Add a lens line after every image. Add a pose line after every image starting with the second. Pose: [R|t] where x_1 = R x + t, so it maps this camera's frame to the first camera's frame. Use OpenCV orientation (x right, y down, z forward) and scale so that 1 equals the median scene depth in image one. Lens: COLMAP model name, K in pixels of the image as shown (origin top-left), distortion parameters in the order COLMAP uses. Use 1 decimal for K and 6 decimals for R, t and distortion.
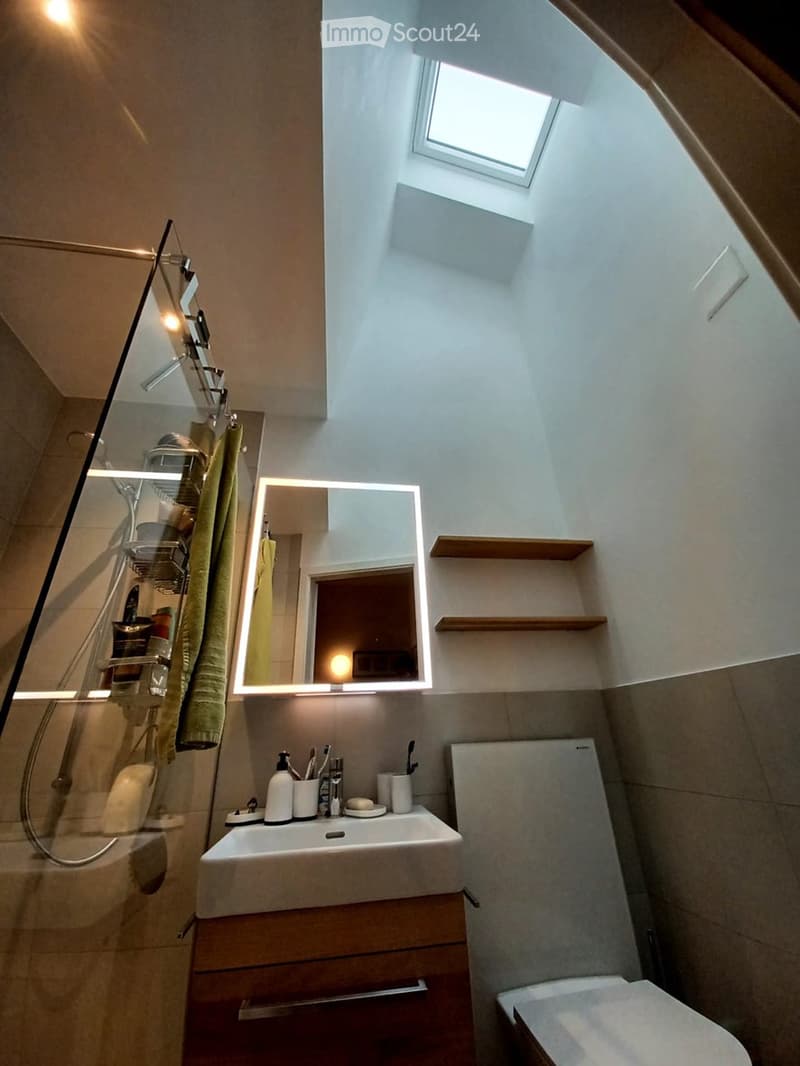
lens RADIAL K [[420.2, 0, 402.6], [0, 420.2, 535.5], [0, 0, 1]] dist [0.017520, -0.012625]
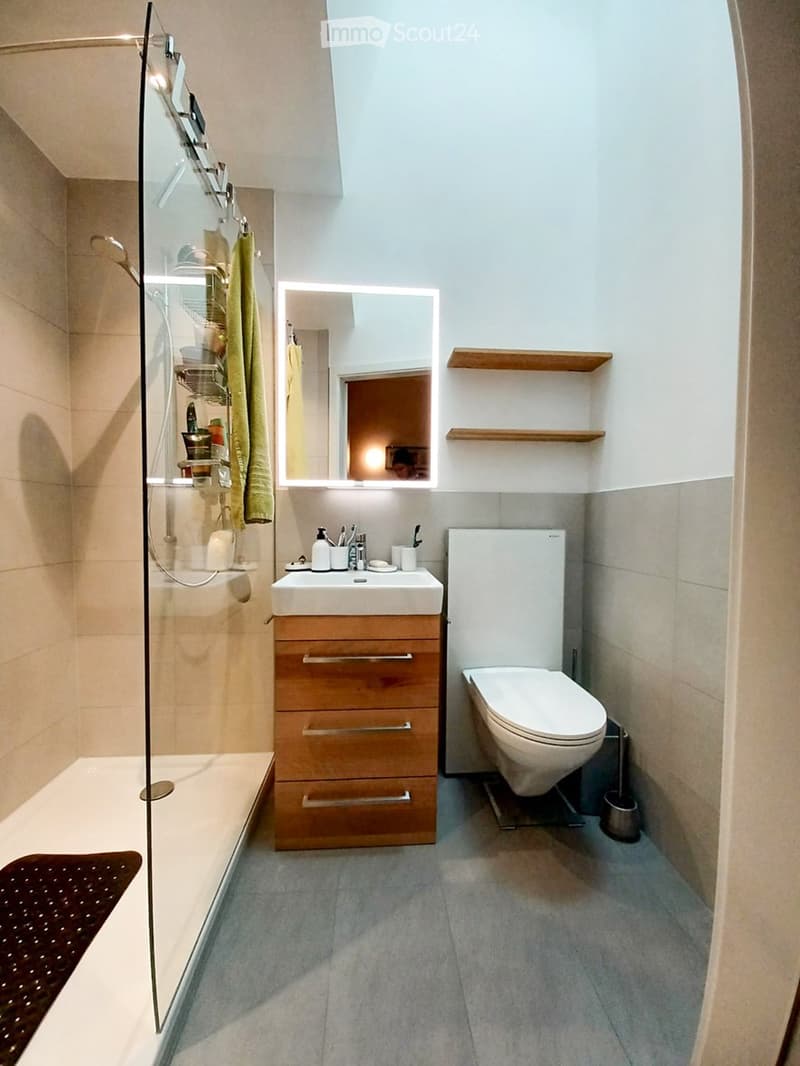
lens RADIAL K [[420.2, 0, 402.6], [0, 420.2, 535.5], [0, 0, 1]] dist [0.017520, -0.012625]
pose [[0.995611, 0.052090, -0.077750, 0.088790], [-0.009854, 0.884510, 0.466417, -0.100828], [0.093066, -0.463604, 0.881141, -0.183558]]
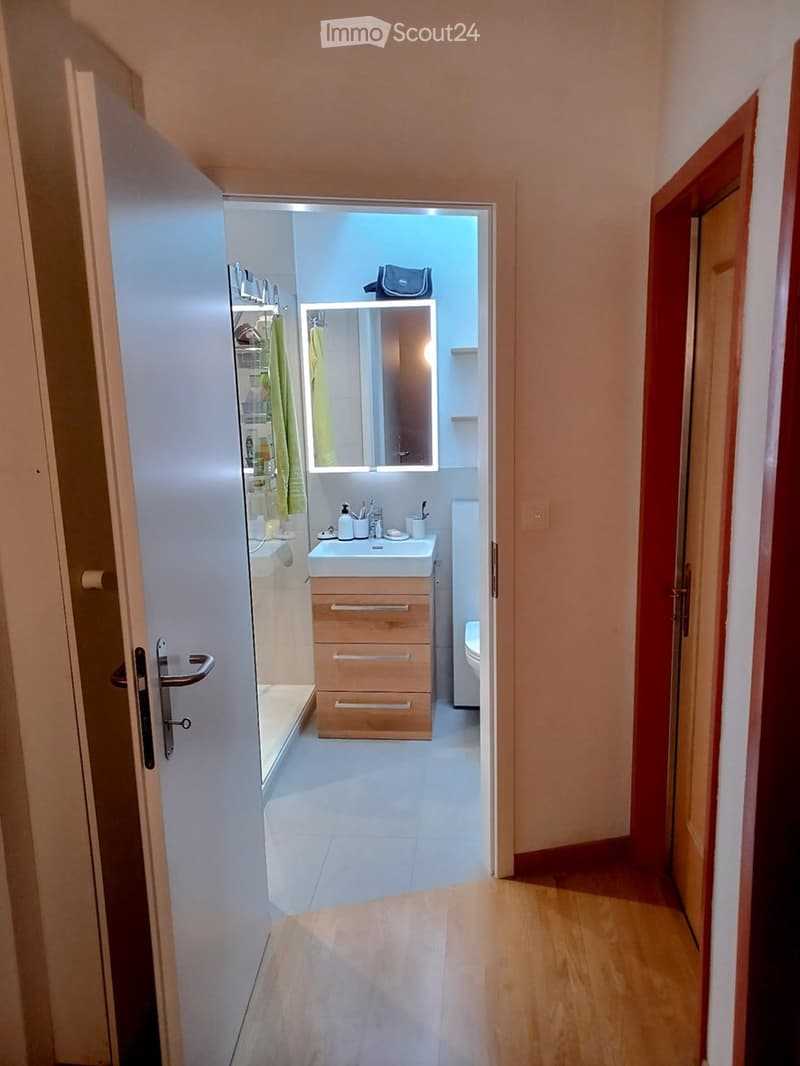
lens RADIAL K [[813.4, 0, 400.0], [0, 813.4, 533.0], [0, 0, 1]] dist [0.010931, 0.000270]
pose [[0.964949, 0.064707, -0.254335, 0.782893], [0.102559, 0.799082, 0.592410, -1.327331], [0.241568, -0.597729, 0.764437, -1.519937]]
